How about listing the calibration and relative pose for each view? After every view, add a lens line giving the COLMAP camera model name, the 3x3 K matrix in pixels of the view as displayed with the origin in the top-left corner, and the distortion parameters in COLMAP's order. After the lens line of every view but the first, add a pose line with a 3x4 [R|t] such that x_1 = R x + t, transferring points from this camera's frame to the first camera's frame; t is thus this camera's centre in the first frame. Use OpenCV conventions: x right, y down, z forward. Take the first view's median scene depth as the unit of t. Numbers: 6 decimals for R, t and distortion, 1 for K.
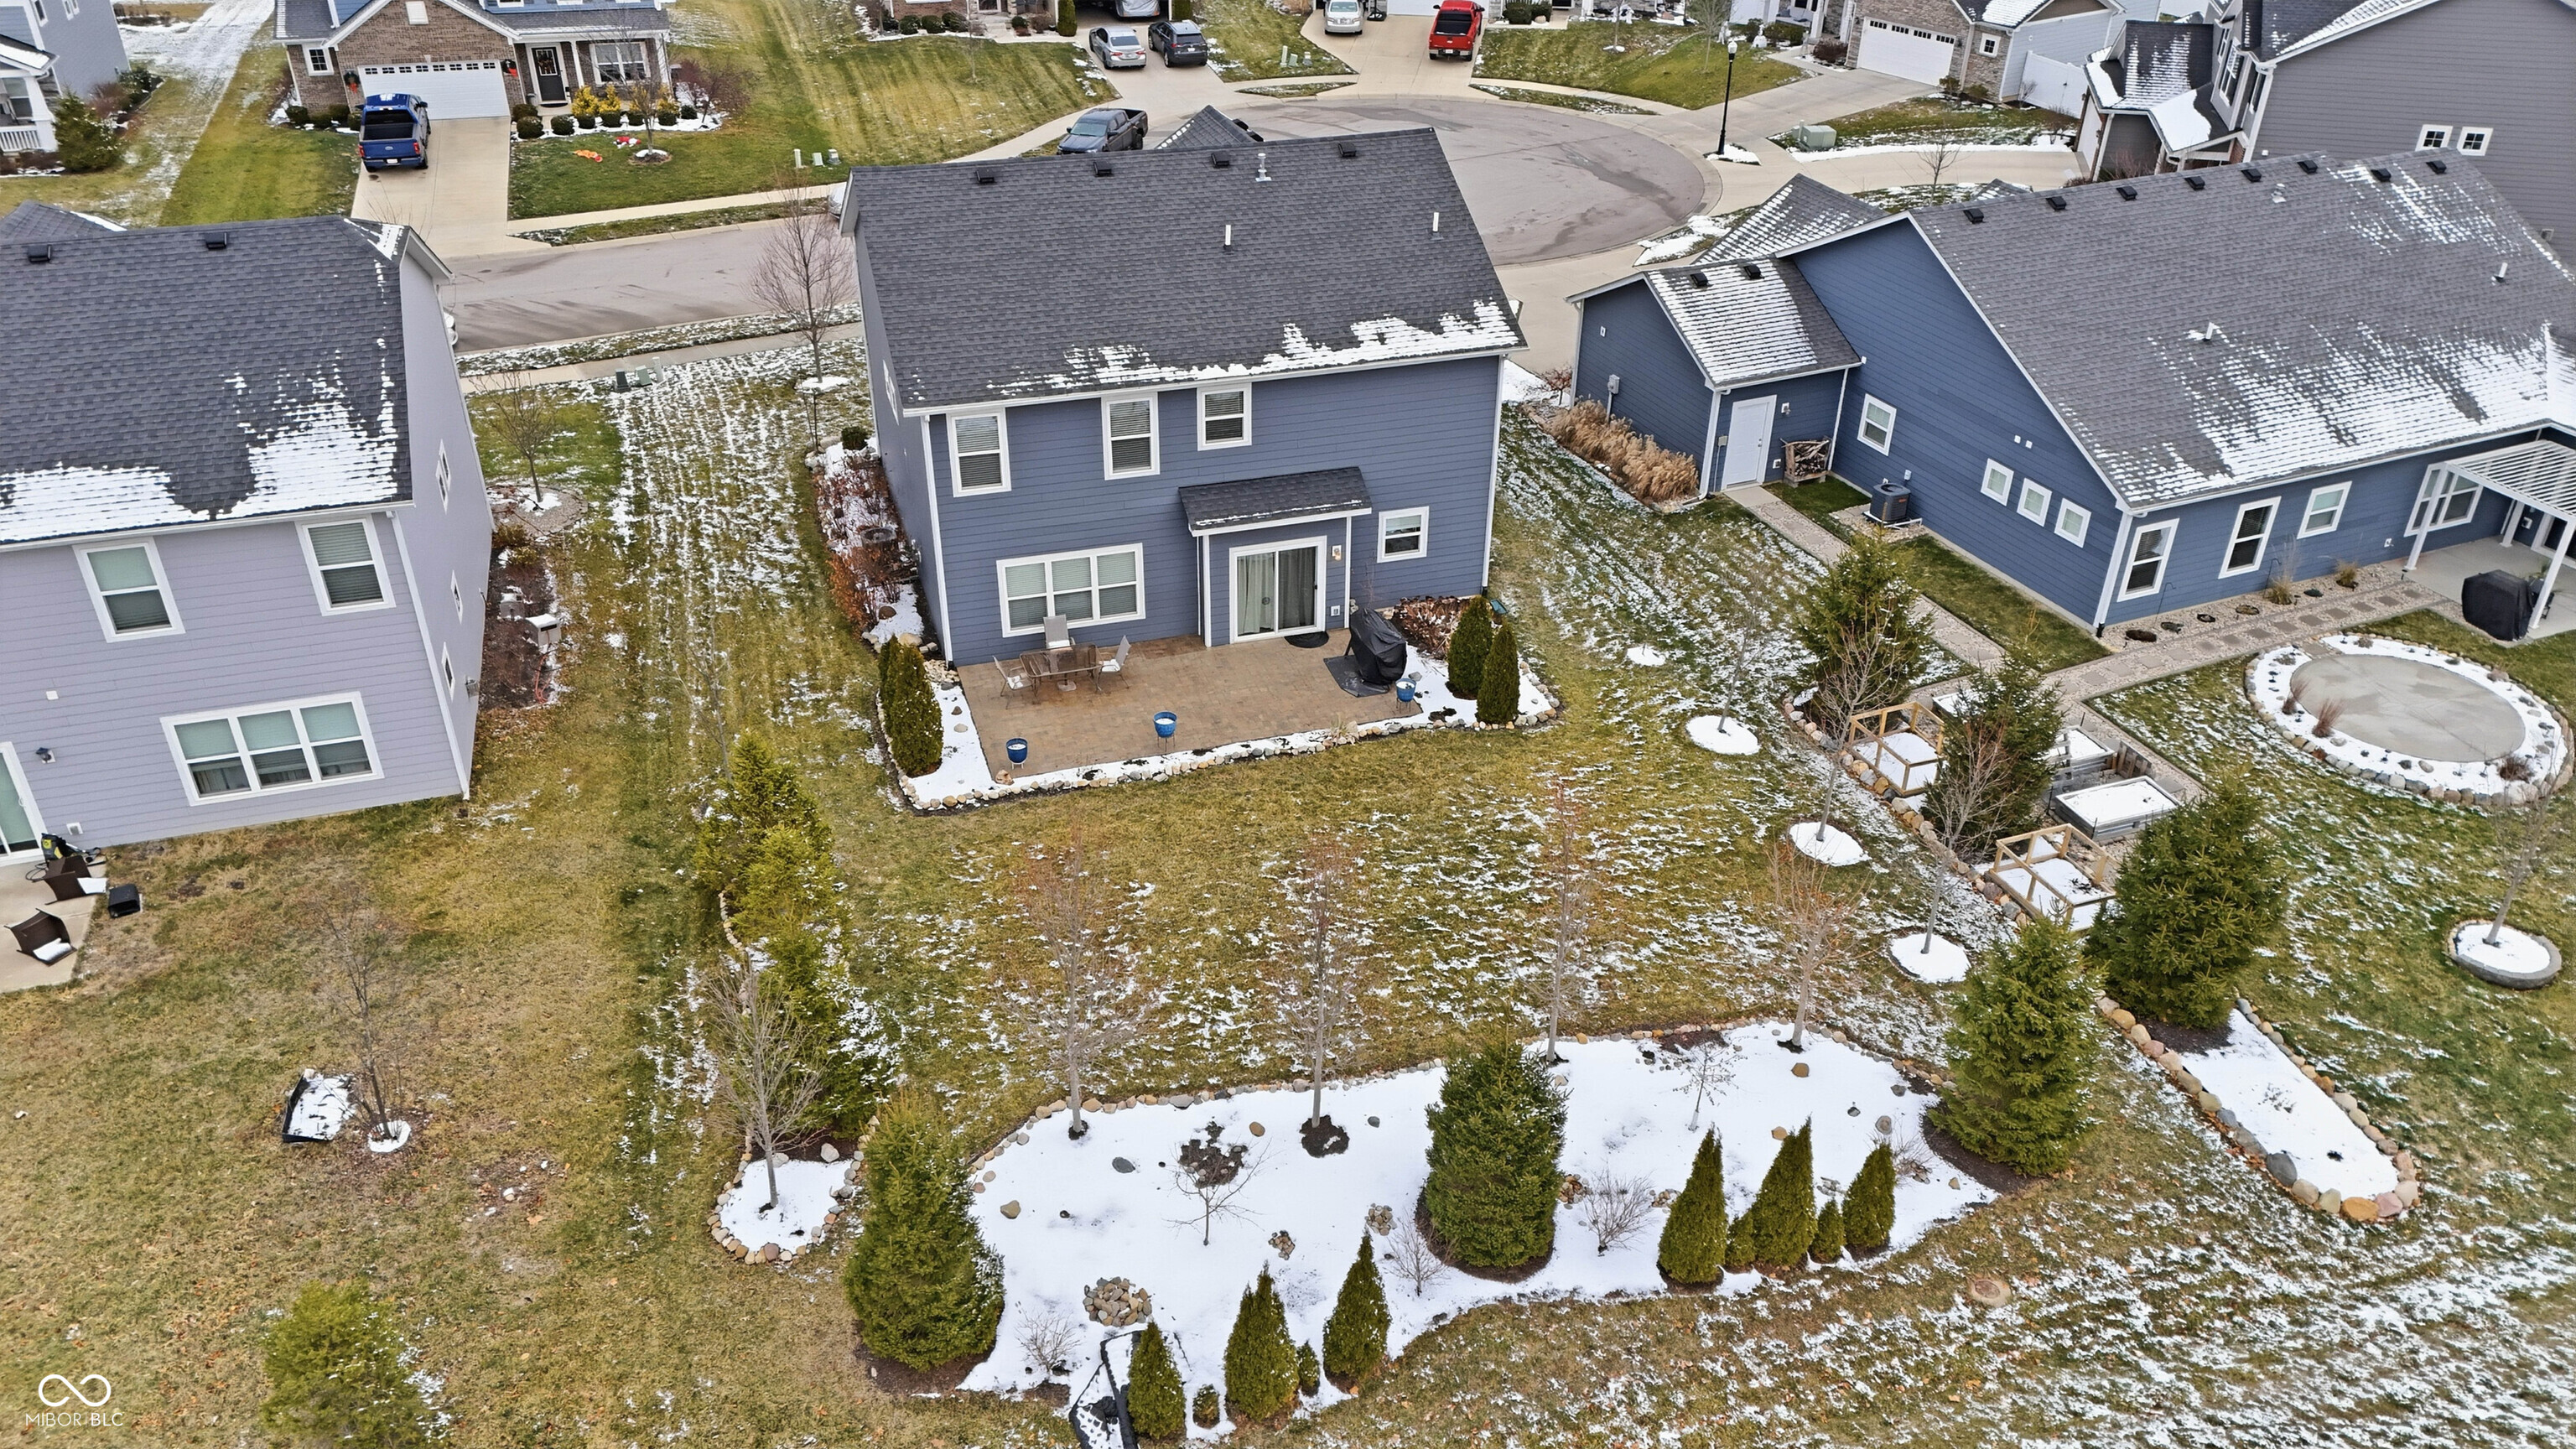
lens RADIAL K [[1878.5, 0, 1278.1], [0, 1878.5, 720.9], [0, 0, 1]] dist [0.094297, -0.097425]
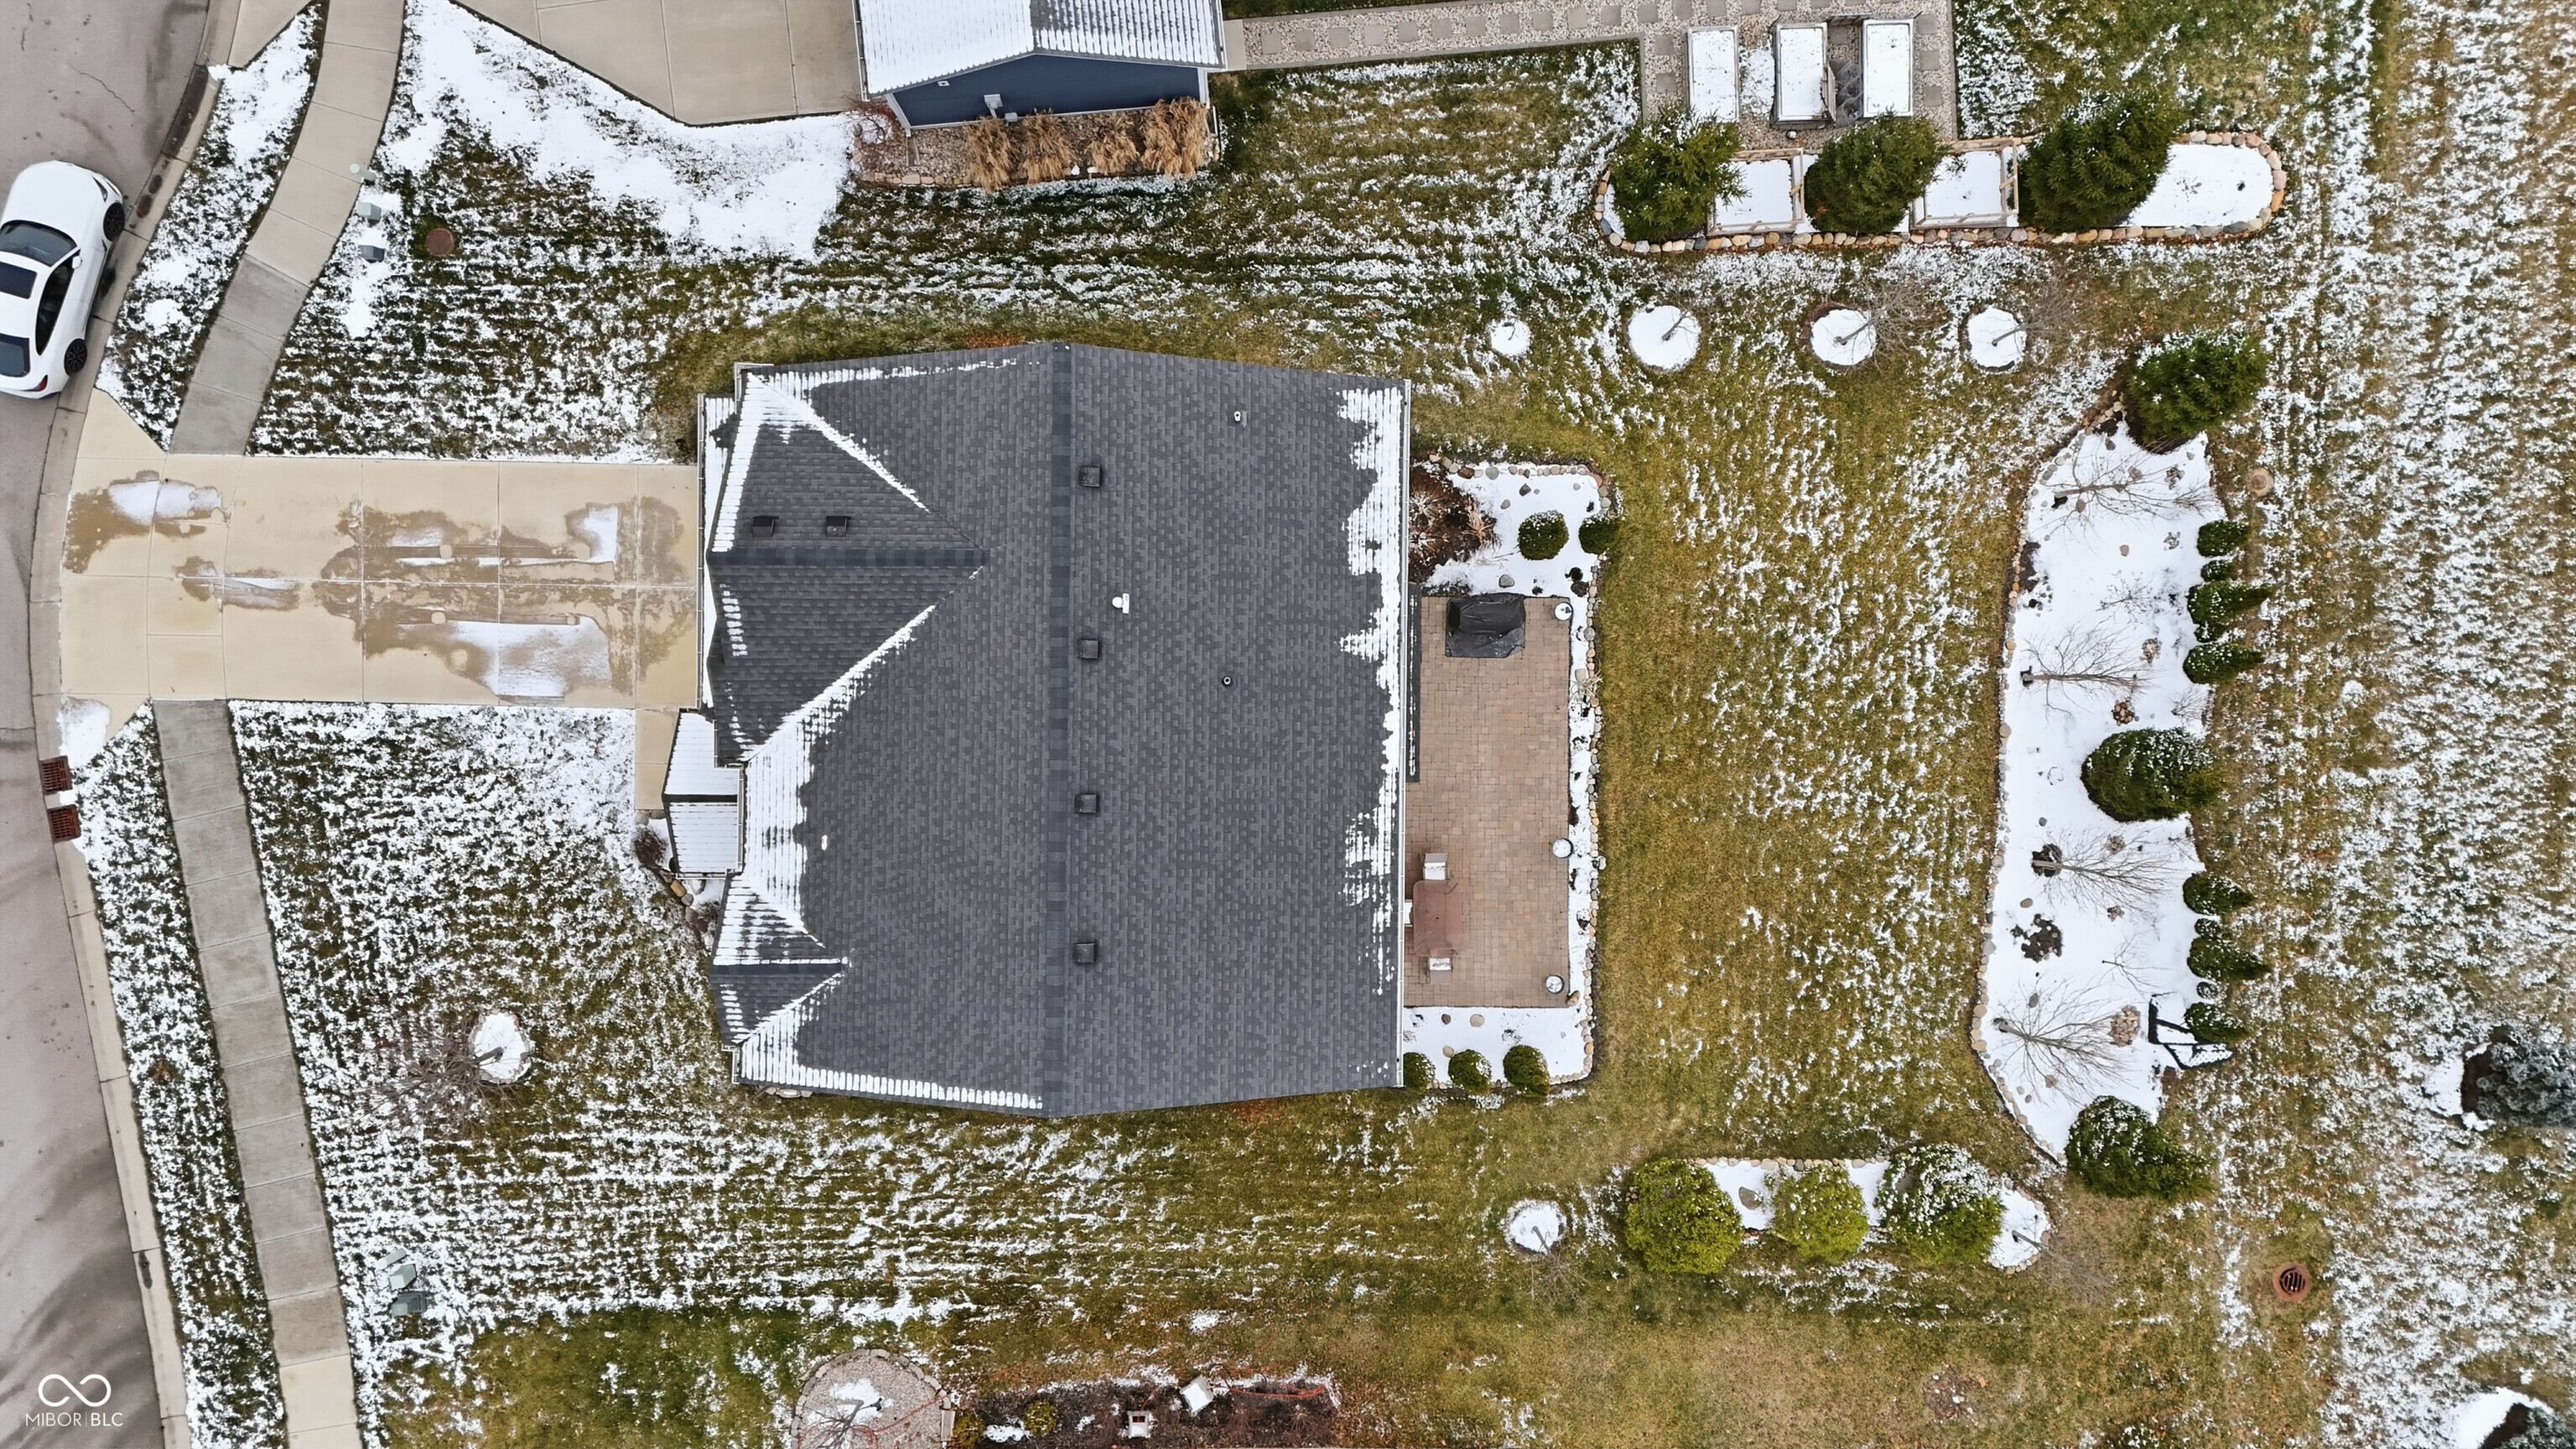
lens RADIAL K [[1878.5, 0, 1290.6], [0, 1878.5, 719.2], [0, 0, 1]] dist [0.094297, -0.097425]
pose [[0.303147, -0.952944, -0.000726, -0.034229], [0.480209, 0.152104, 0.863866, -0.975438], [-0.823105, -0.262227, 0.503722, 0.569943]]
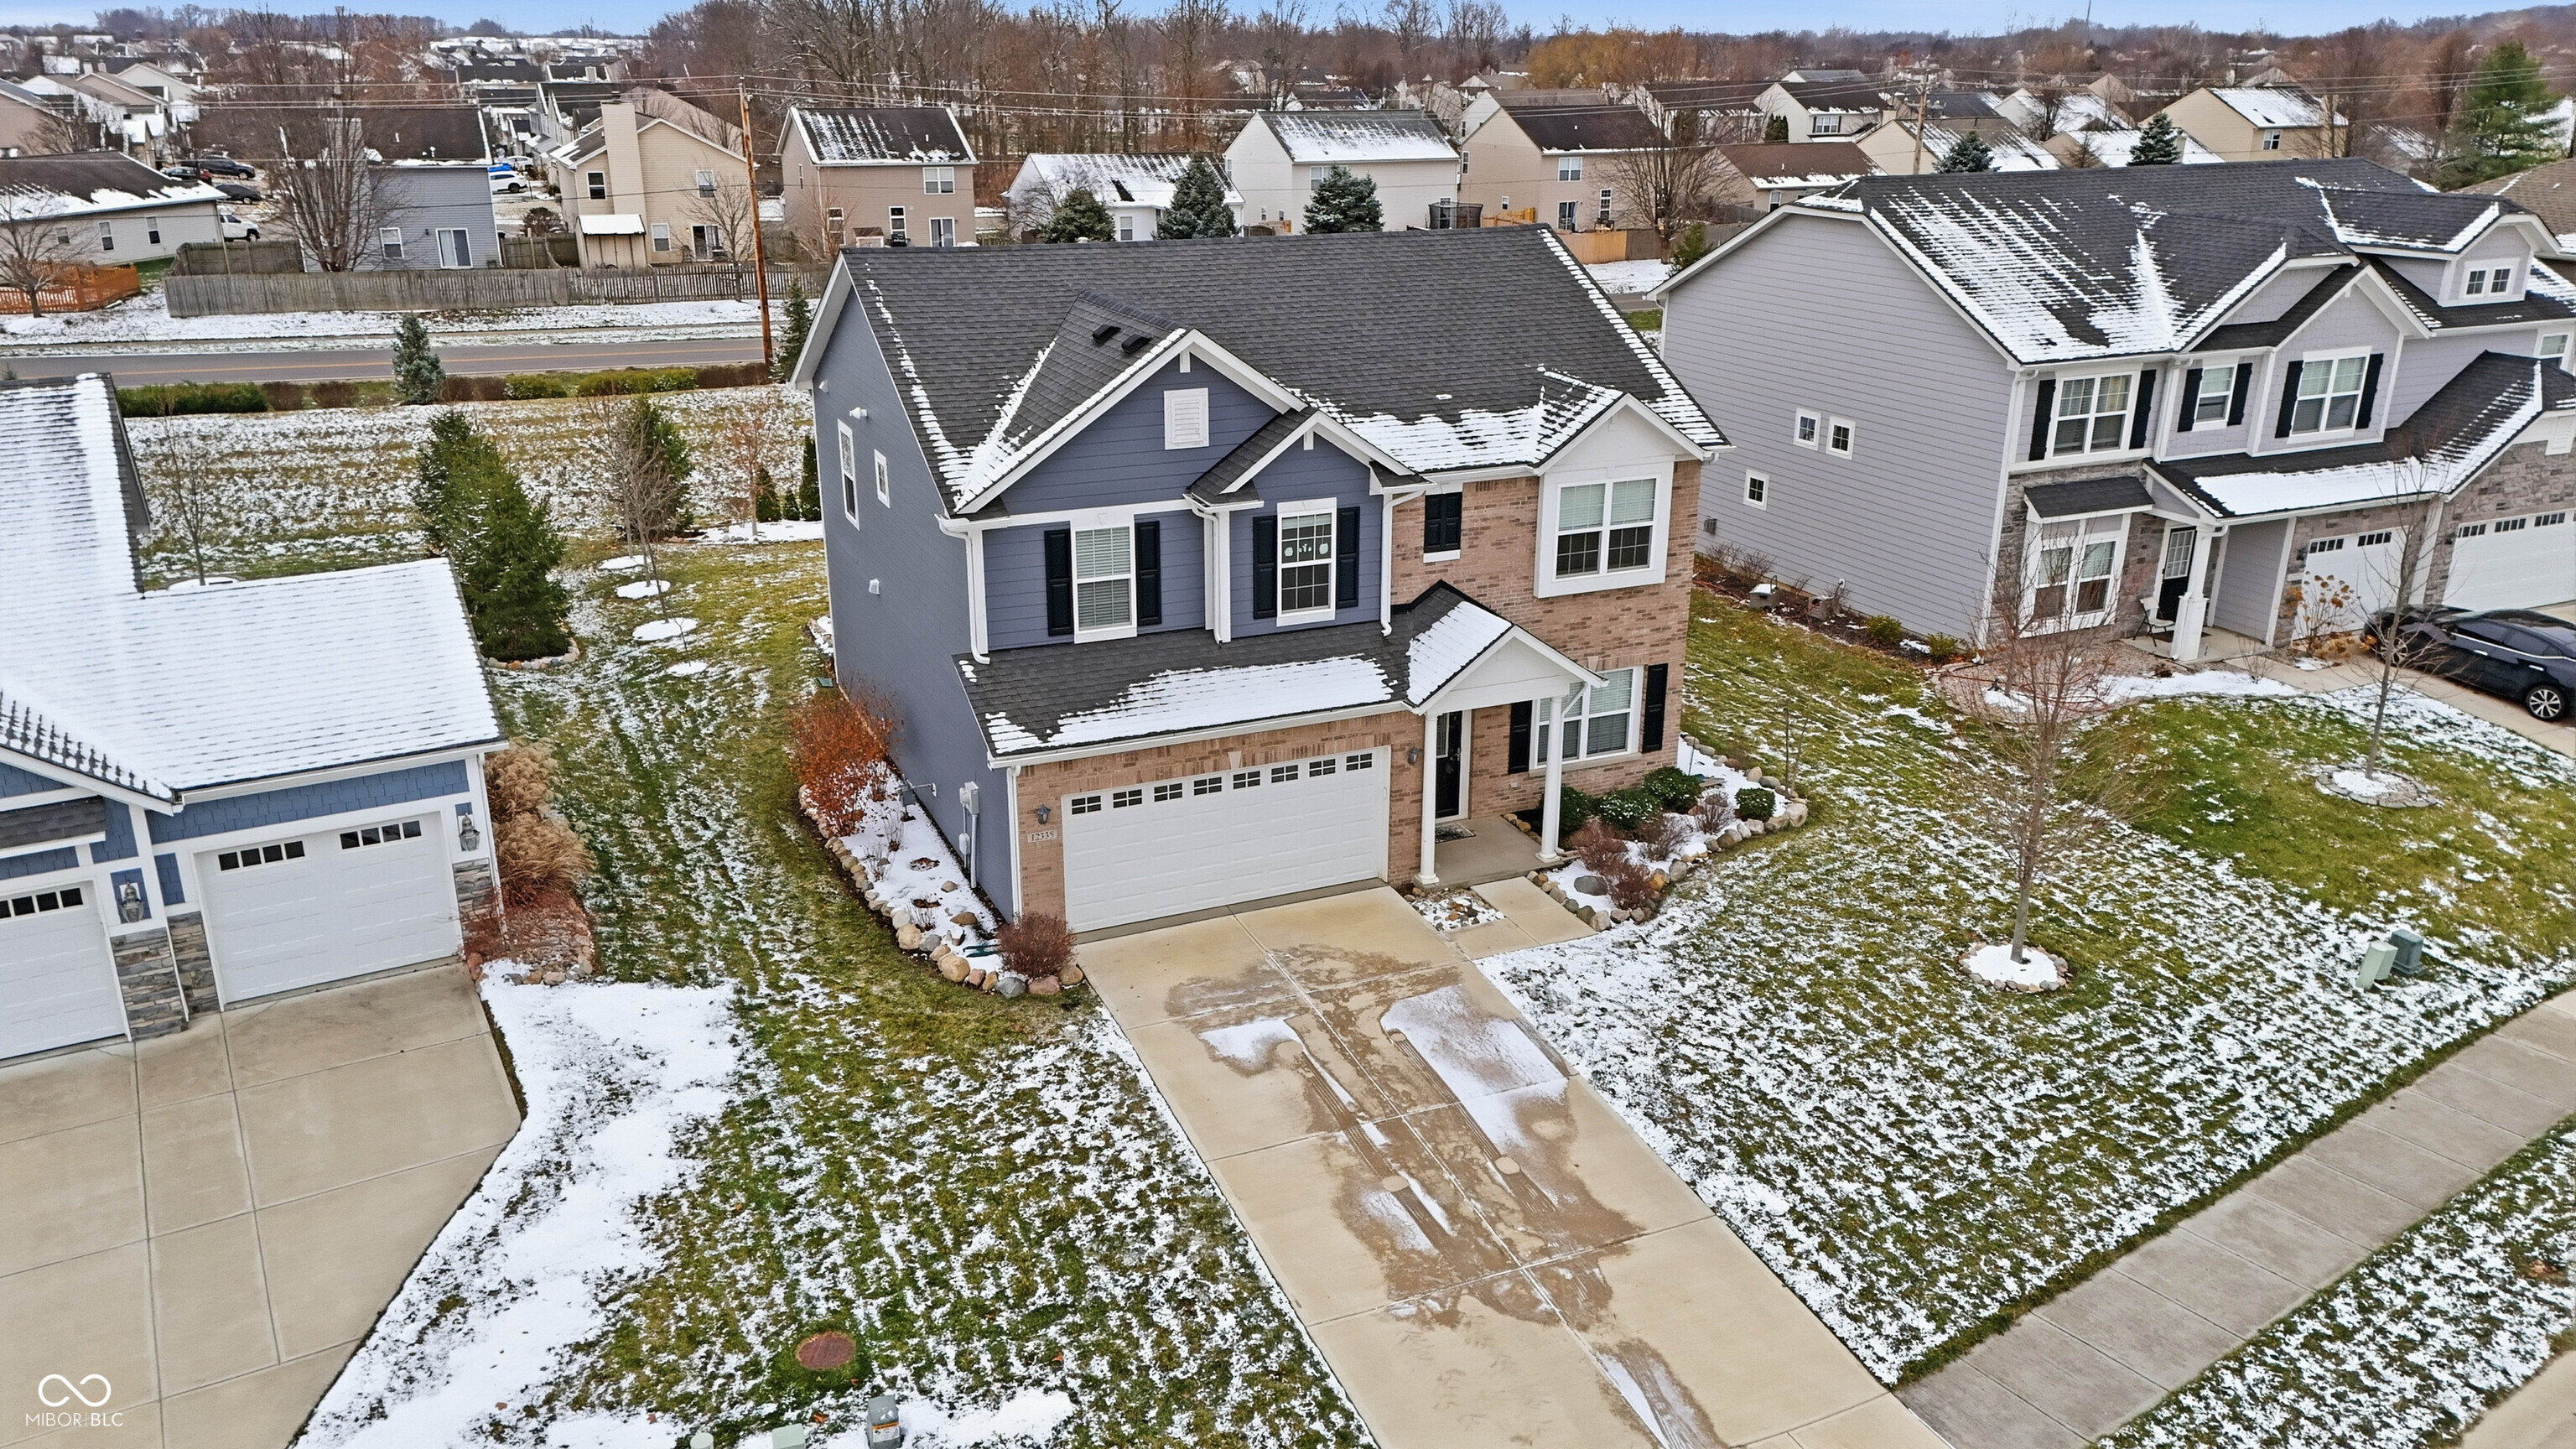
lens RADIAL K [[1878.5, 0, 1280.2], [0, 1878.5, 704.4], [0, 0, 1]] dist [0.094297, -0.097425]
pose [[-0.992749, 0.030121, -0.116369, 0.007860], [-0.070143, 0.641012, 0.764319, -0.829485], [0.097616, 0.766940, -0.634251, 1.753306]]
